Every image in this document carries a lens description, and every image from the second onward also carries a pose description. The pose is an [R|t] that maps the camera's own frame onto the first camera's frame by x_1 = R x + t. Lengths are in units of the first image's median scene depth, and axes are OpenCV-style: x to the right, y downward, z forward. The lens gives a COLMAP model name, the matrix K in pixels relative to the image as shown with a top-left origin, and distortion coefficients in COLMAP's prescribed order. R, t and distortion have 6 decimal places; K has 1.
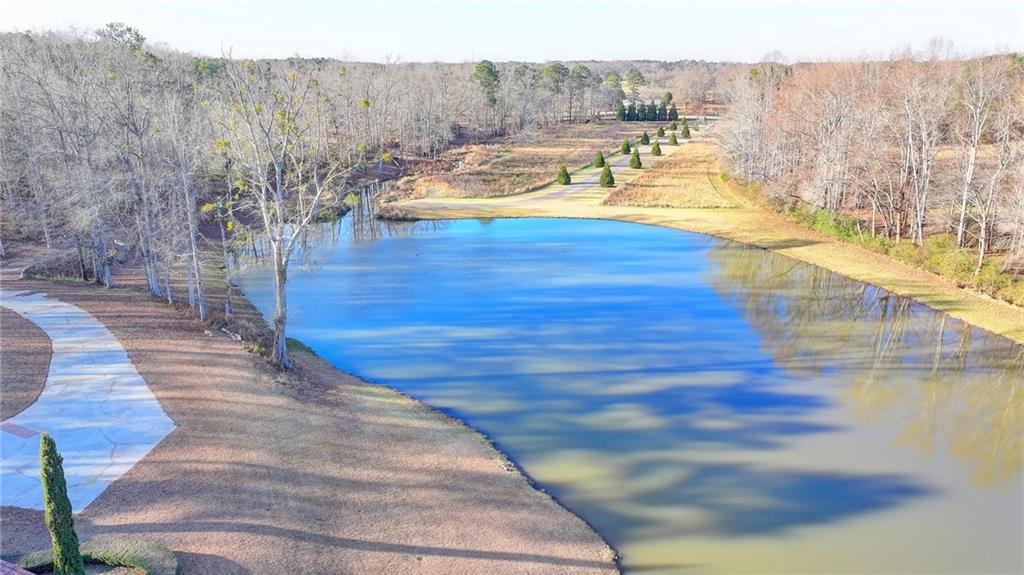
lens RADIAL K [[721.1, 0, 516.0], [0, 721.1, 284.4], [0, 0, 1]] dist [-0.005744, 0.019782]
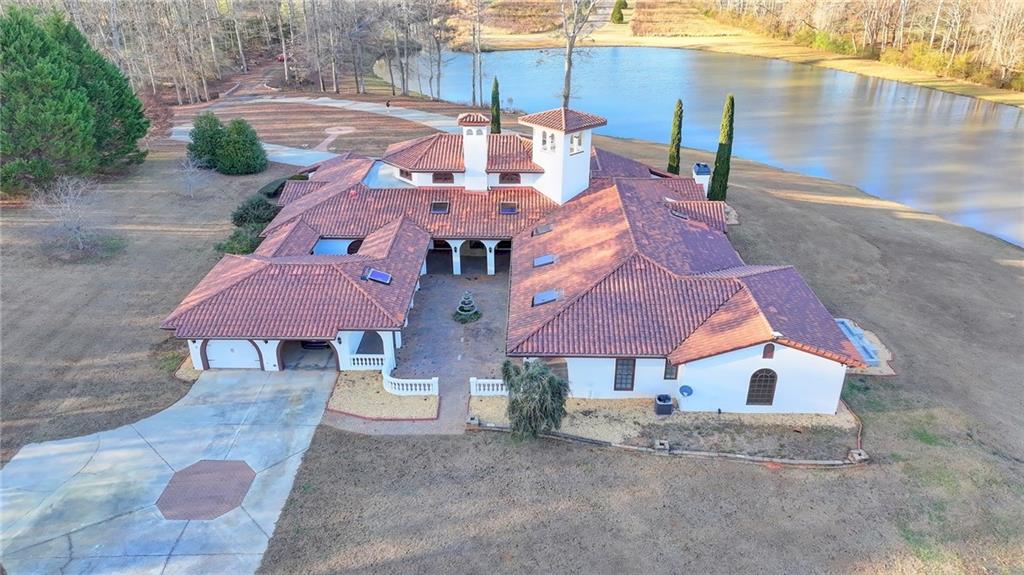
lens RADIAL K [[721.1, 0, 516.0], [0, 721.1, 284.4], [0, 0, 1]] dist [-0.005744, 0.019782]
pose [[0.985001, -0.078265, 0.153780, -0.357044], [0.049287, 0.981703, 0.183932, 0.080646], [-0.165362, -0.173594, 0.970835, -0.246192]]
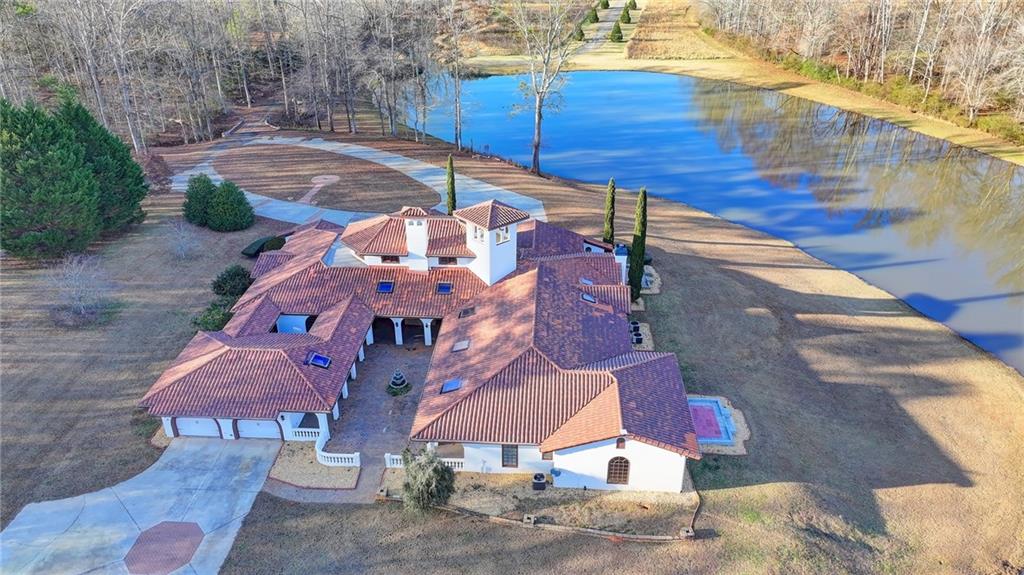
lens RADIAL K [[721.1, 0, 516.0], [0, 721.1, 284.4], [0, 0, 1]] dist [-0.005744, 0.019782]
pose [[0.990376, -0.064310, 0.122555, -0.305874], [0.038799, 0.978989, 0.200186, 0.017213], [-0.132854, -0.193504, 0.972063, -0.308216]]
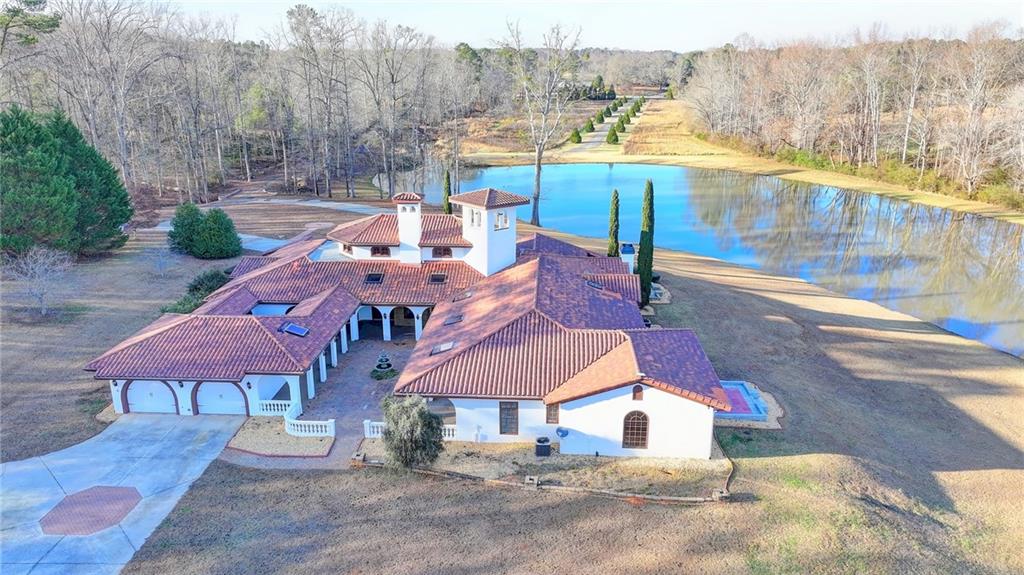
lens RADIAL K [[721.1, 0, 516.0], [0, 721.1, 284.4], [0, 0, 1]] dist [-0.005744, 0.019782]
pose [[0.990153, -0.041209, 0.133786, -0.306337], [0.039405, 0.999094, 0.016108, 0.111289], [-0.134328, -0.010677, 0.990879, -0.281007]]
